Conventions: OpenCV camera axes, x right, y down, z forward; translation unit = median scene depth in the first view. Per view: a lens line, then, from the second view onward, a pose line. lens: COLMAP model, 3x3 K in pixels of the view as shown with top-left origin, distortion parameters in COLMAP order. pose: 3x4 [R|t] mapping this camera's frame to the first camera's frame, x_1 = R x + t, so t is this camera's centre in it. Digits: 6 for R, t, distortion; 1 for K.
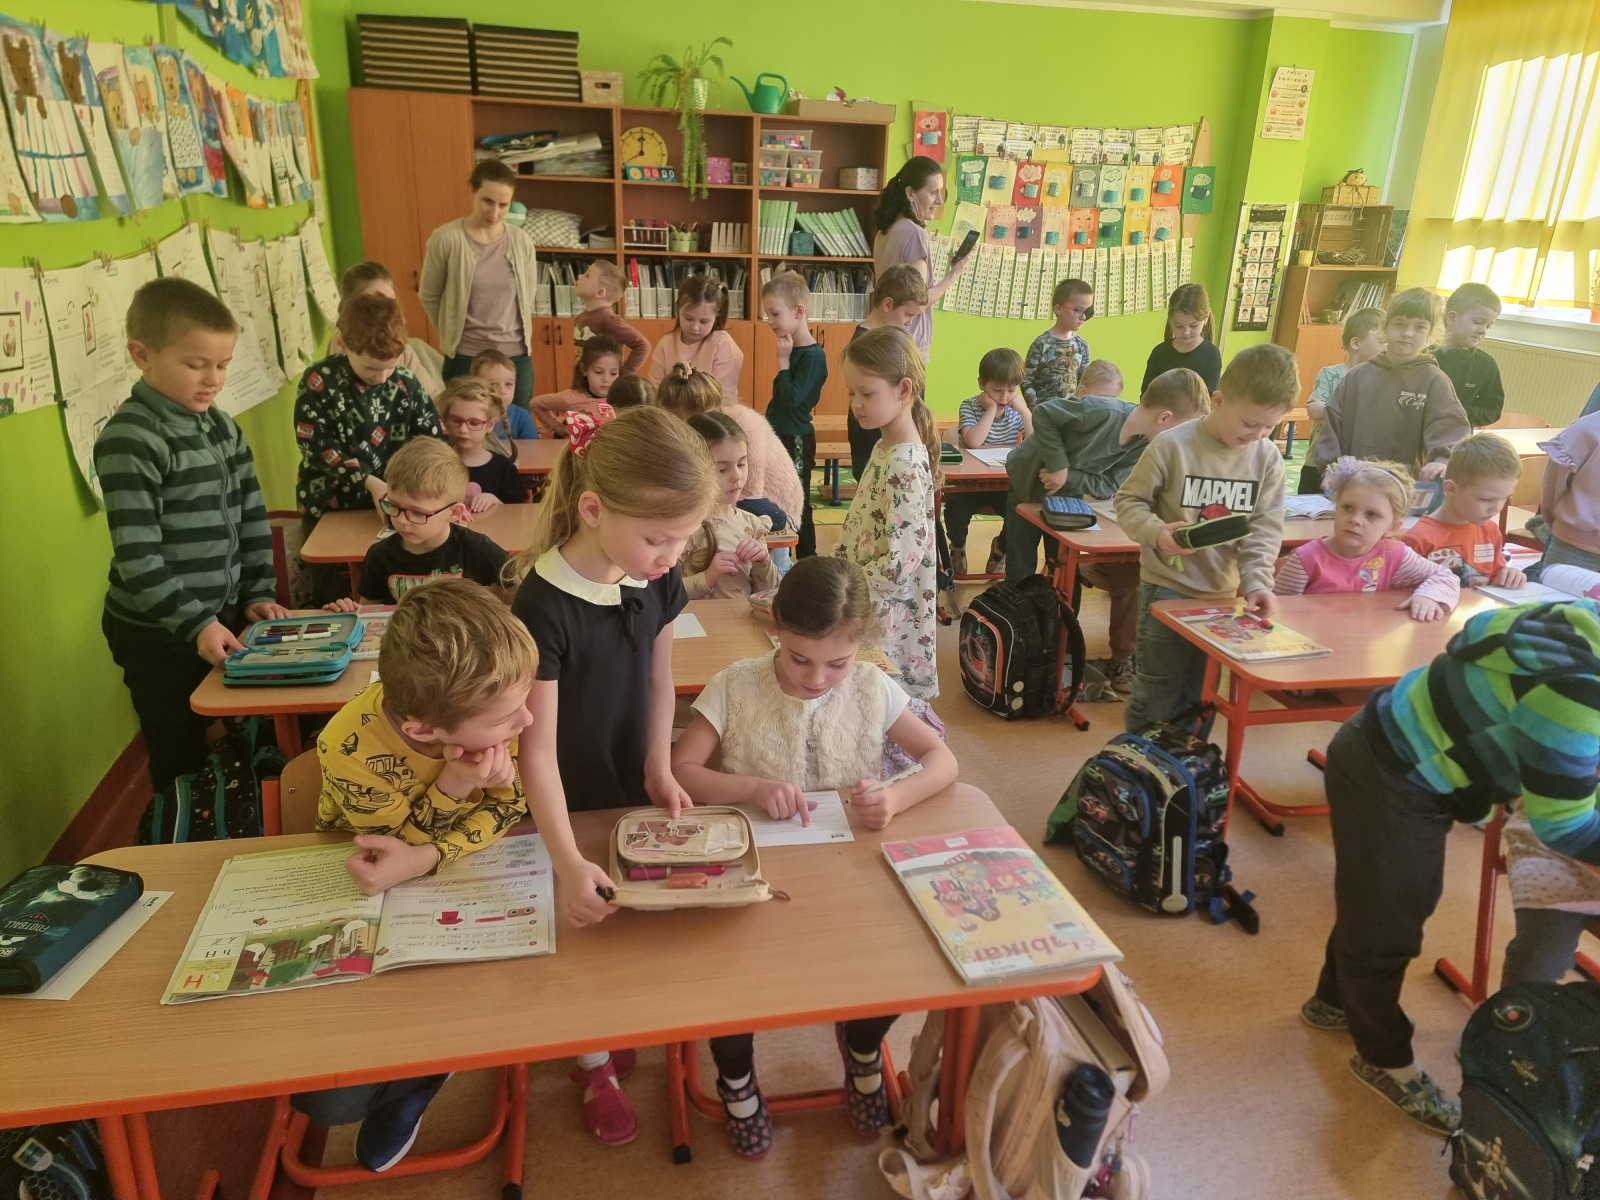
lens RADIAL K [[1101.5, 0, 806.0], [0, 1101.5, 602.1], [0, 0, 1]] dist [0.073180, -0.064634]
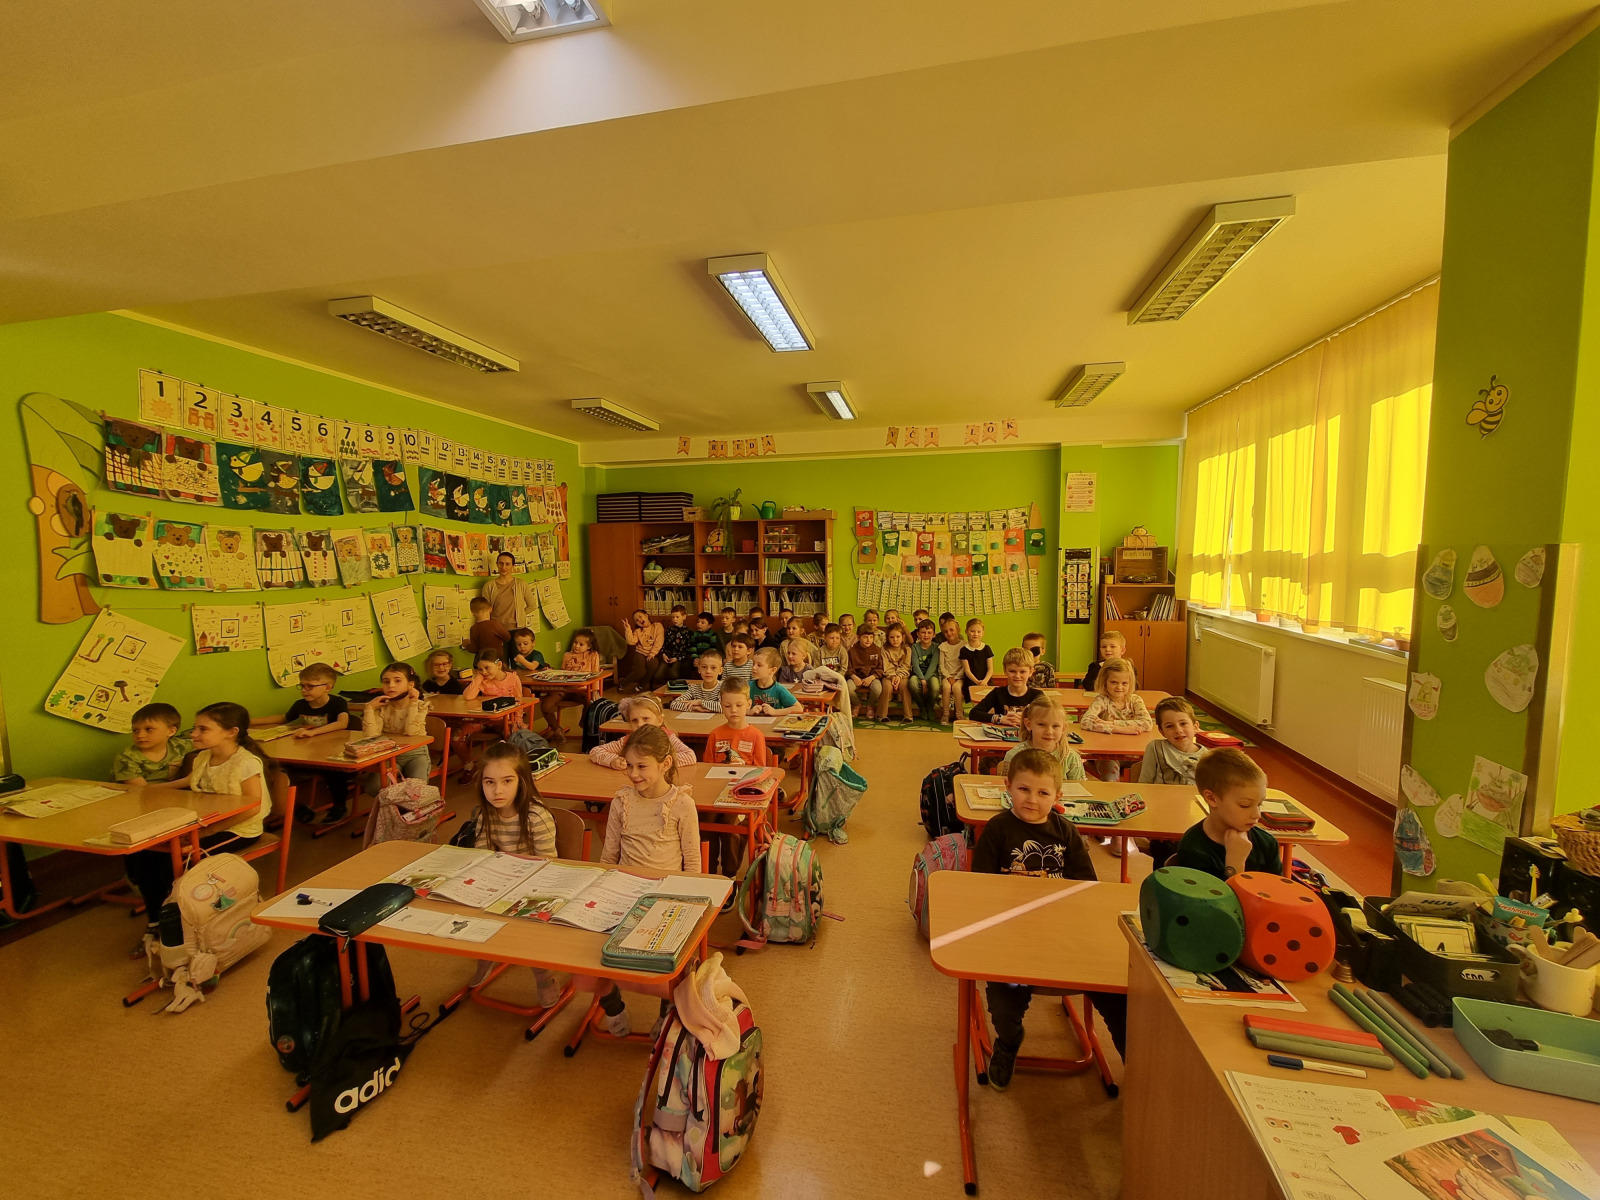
lens RADIAL K [[652.2, 0, 792.6], [0, 652.2, 614.4], [0, 0, 1]] dist [-0.007385, -0.000825]
pose [[0.906481, -0.003789, -0.422231, 0.454898], [-0.099941, 0.969622, -0.223261, -0.009370], [0.410250, 0.244580, 0.878565, 0.019205]]
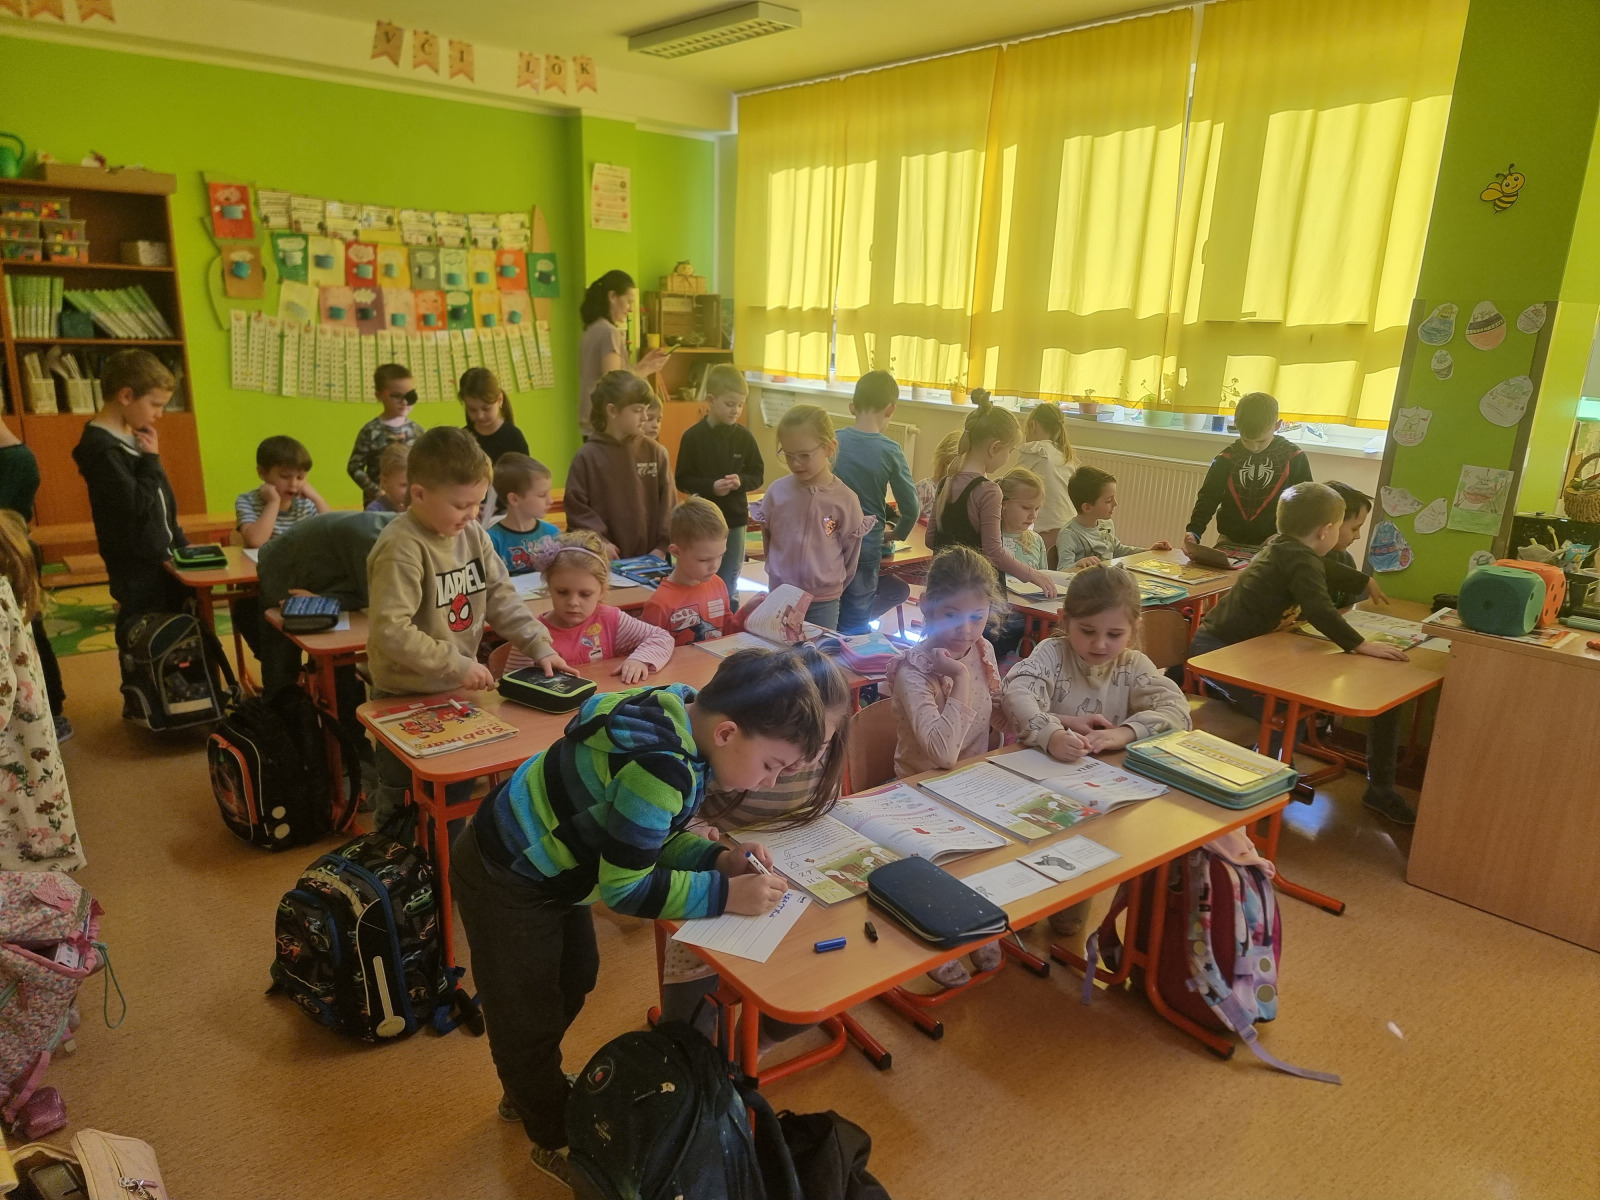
lens RADIAL K [[1101.5, 0, 813.1], [0, 1101.5, 625.7], [0, 0, 1]] dist [0.073180, -0.064634]
pose [[0.893445, -0.124471, 0.431582, 0.095280], [0.144561, 0.989398, -0.013916, 0.000859], [-0.425274, 0.074823, 0.901966, -0.006575]]
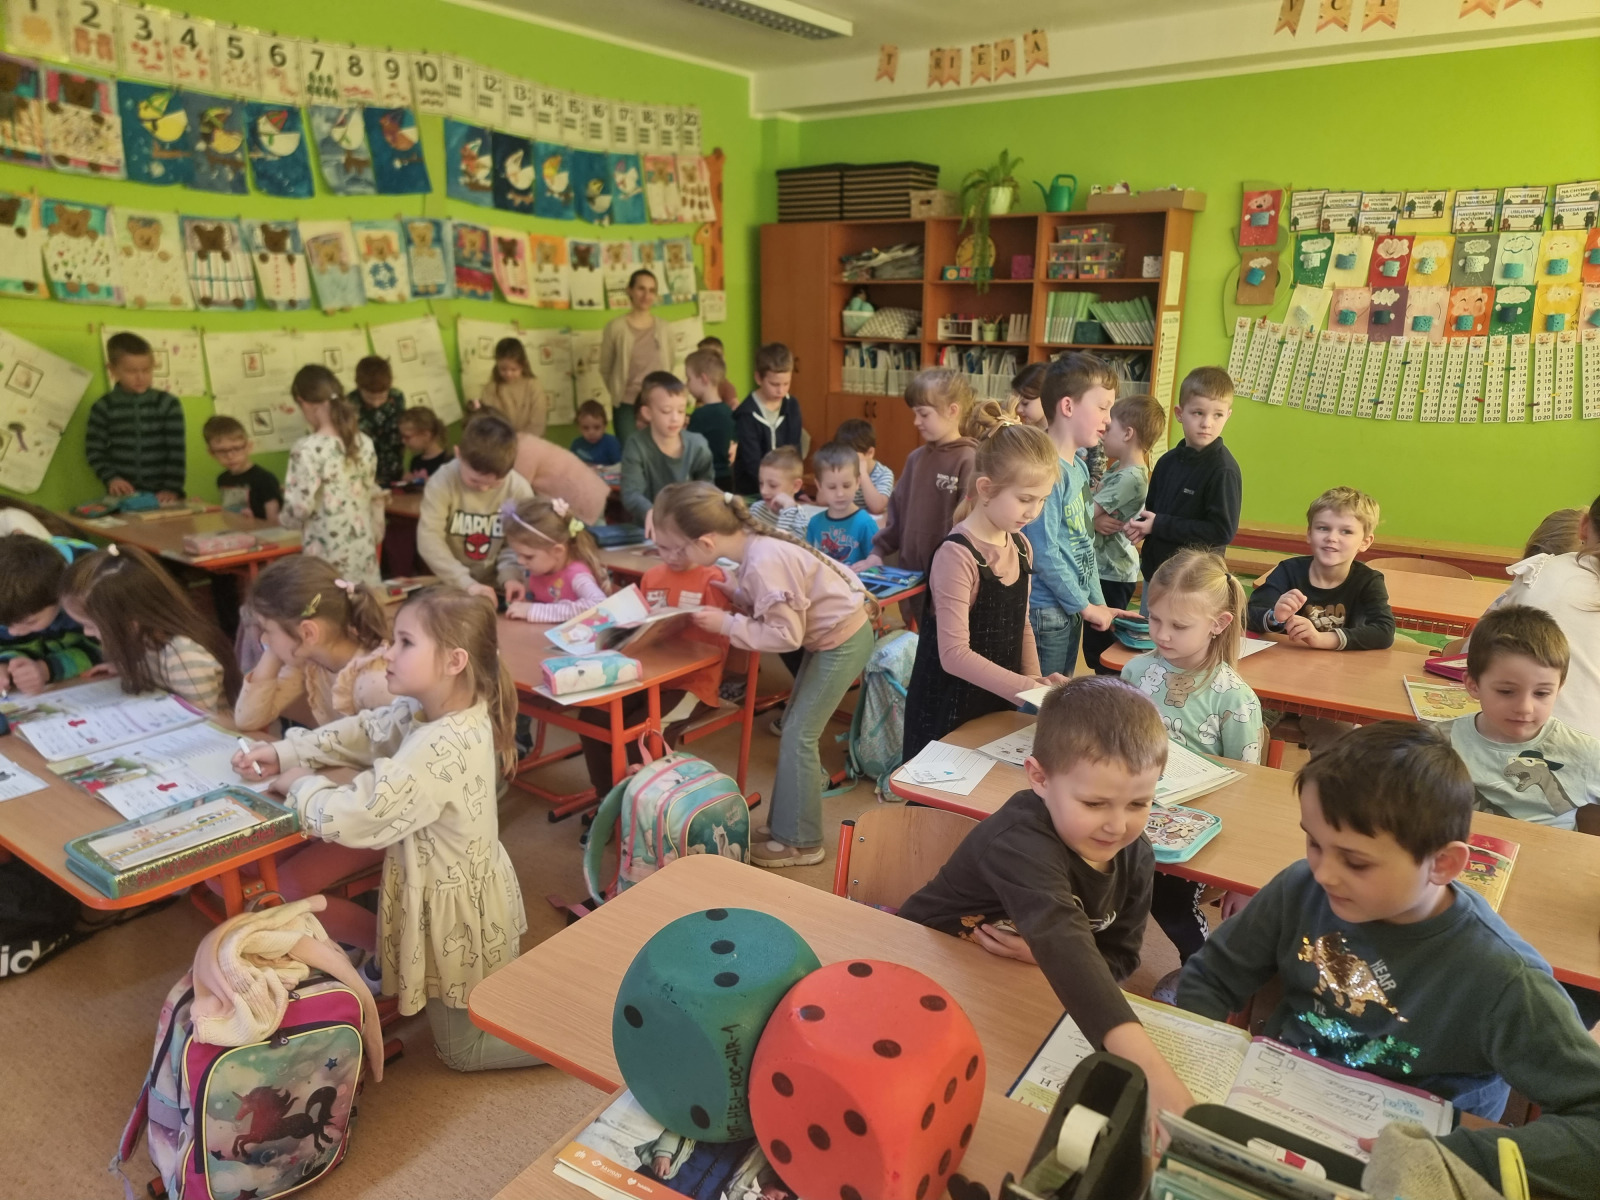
lens RADIAL K [[1101.5, 0, 825.5], [0, 1101.5, 629.7], [0, 0, 1]] dist [0.073180, -0.064634]
pose [[0.669237, 0.186136, -0.719357, 0.583415], [-0.233341, 0.971787, 0.034369, -0.035265], [0.705460, 0.144854, 0.693789, 0.155069]]
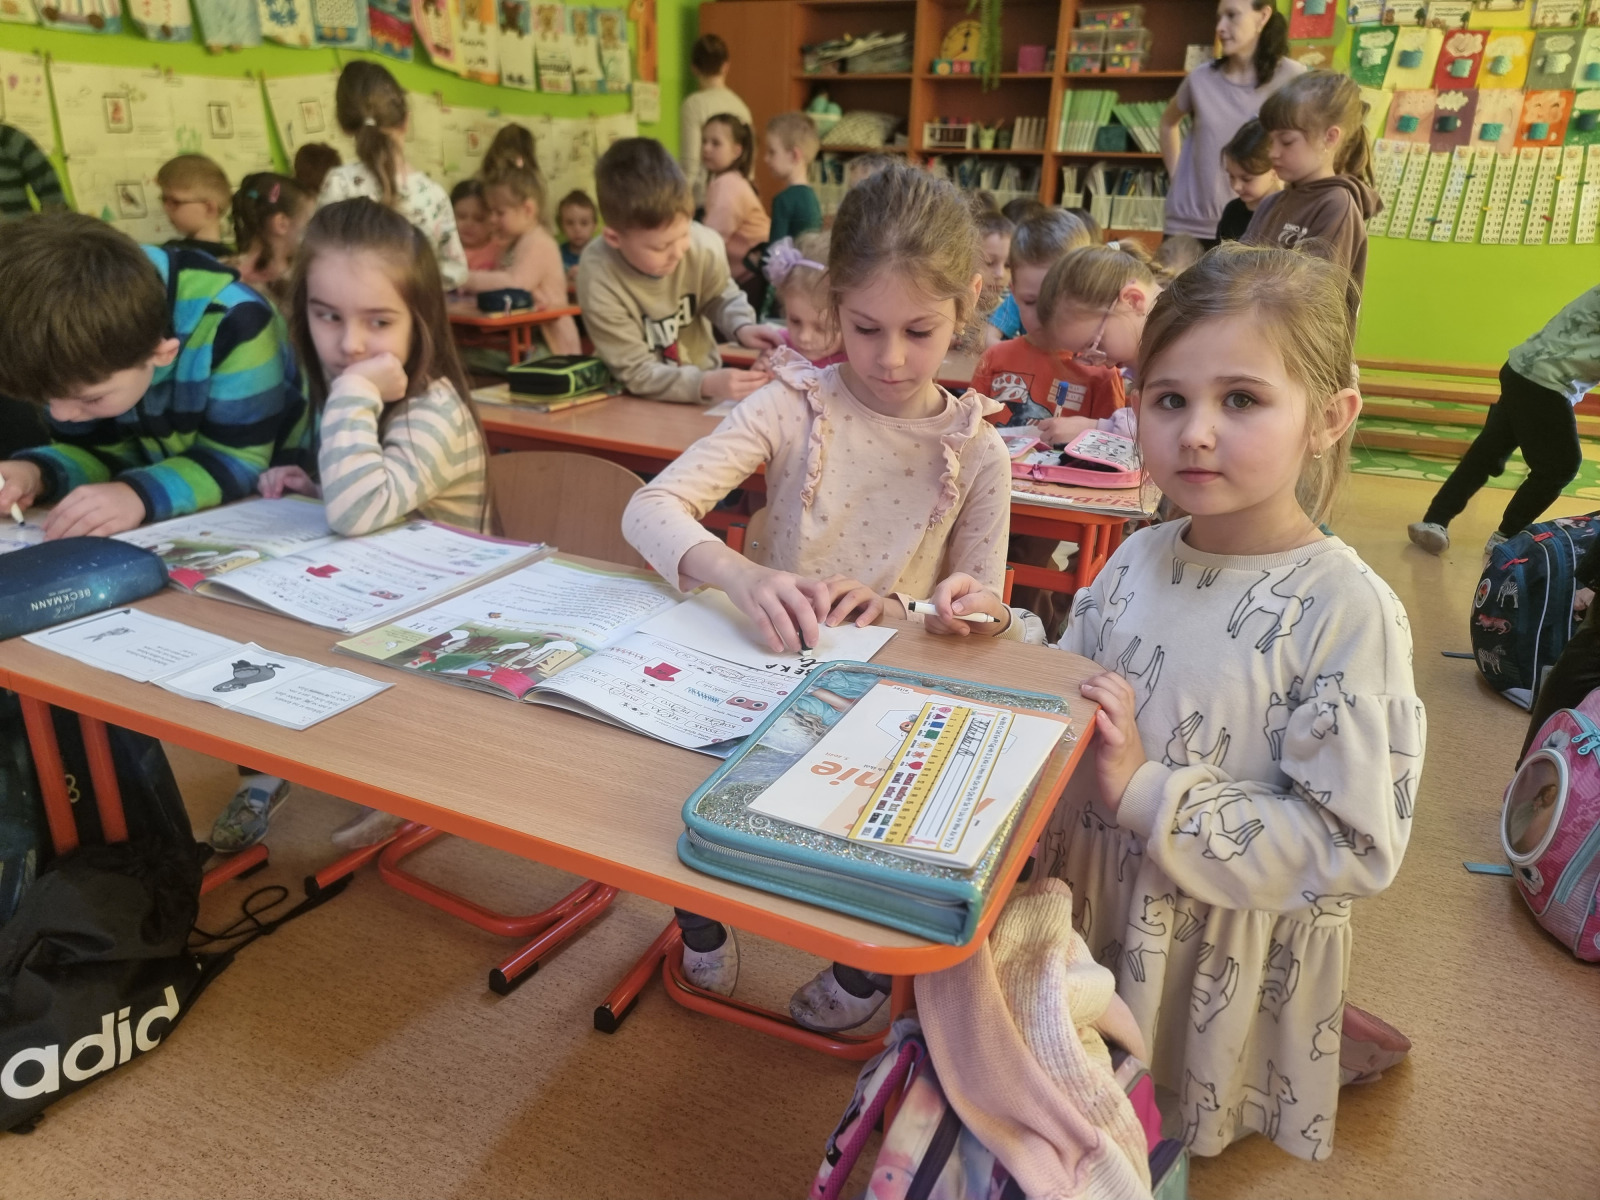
lens RADIAL K [[1101.5, 0, 789.3], [0, 1101.5, 611.3], [0, 0, 1]] dist [0.073180, -0.064634]
pose [[0.792119, 0.214275, -0.571519, 0.360948], [-0.211528, 0.974697, 0.072260, 0.032225], [0.572541, 0.063654, 0.817401, 0.139867]]
